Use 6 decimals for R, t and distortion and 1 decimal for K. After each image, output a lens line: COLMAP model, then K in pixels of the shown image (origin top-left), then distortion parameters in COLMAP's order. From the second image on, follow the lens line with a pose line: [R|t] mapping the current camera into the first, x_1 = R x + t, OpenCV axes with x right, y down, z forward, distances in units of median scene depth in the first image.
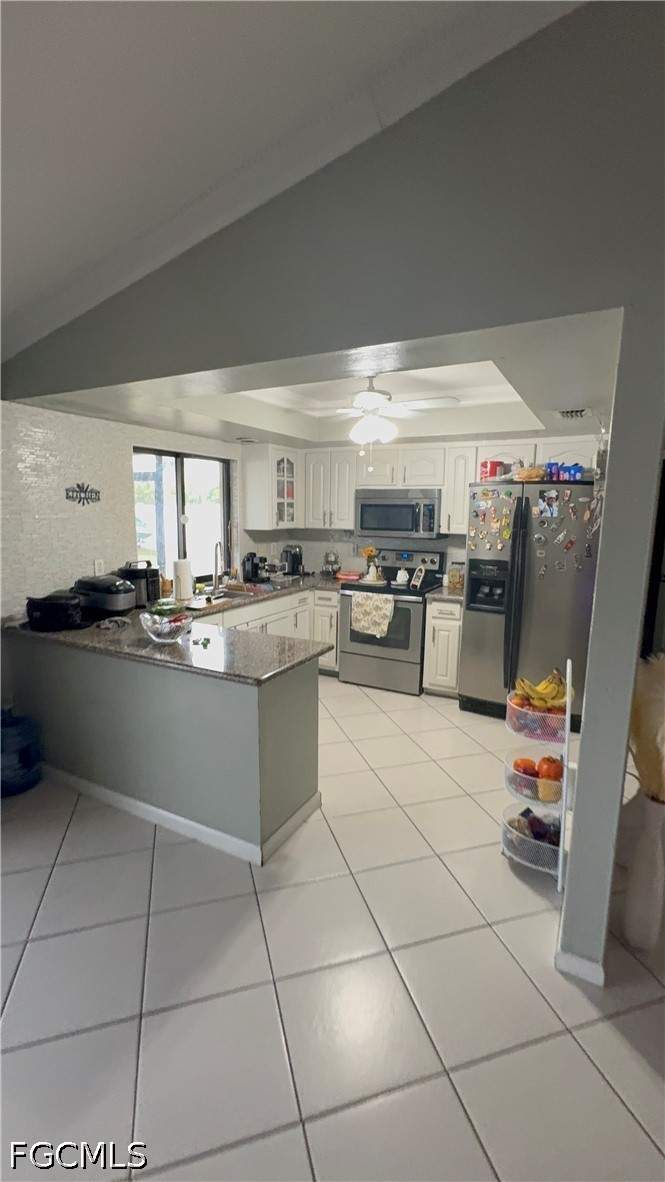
lens RADIAL K [[524.1, 0, 332.5], [0, 524.1, 591.0], [0, 0, 1]] dist [-0.004473, 0.024395]
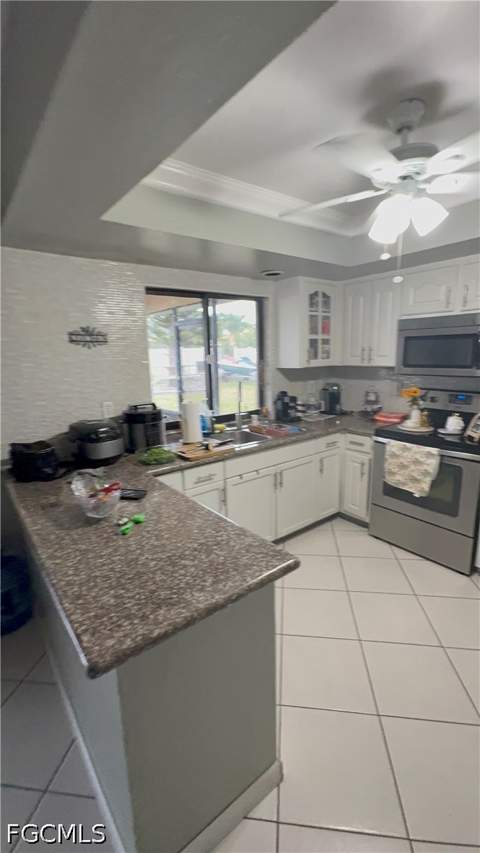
lens RADIAL K [[378.2, 0, 240.0], [0, 378.2, 426.5], [0, 0, 1]] dist [-0.004473, 0.024395]
pose [[0.914754, 0.047318, -0.401231, 0.062973], [-0.029341, 0.998276, 0.050833, -0.042607], [0.402945, -0.034728, 0.914565, 0.320099]]
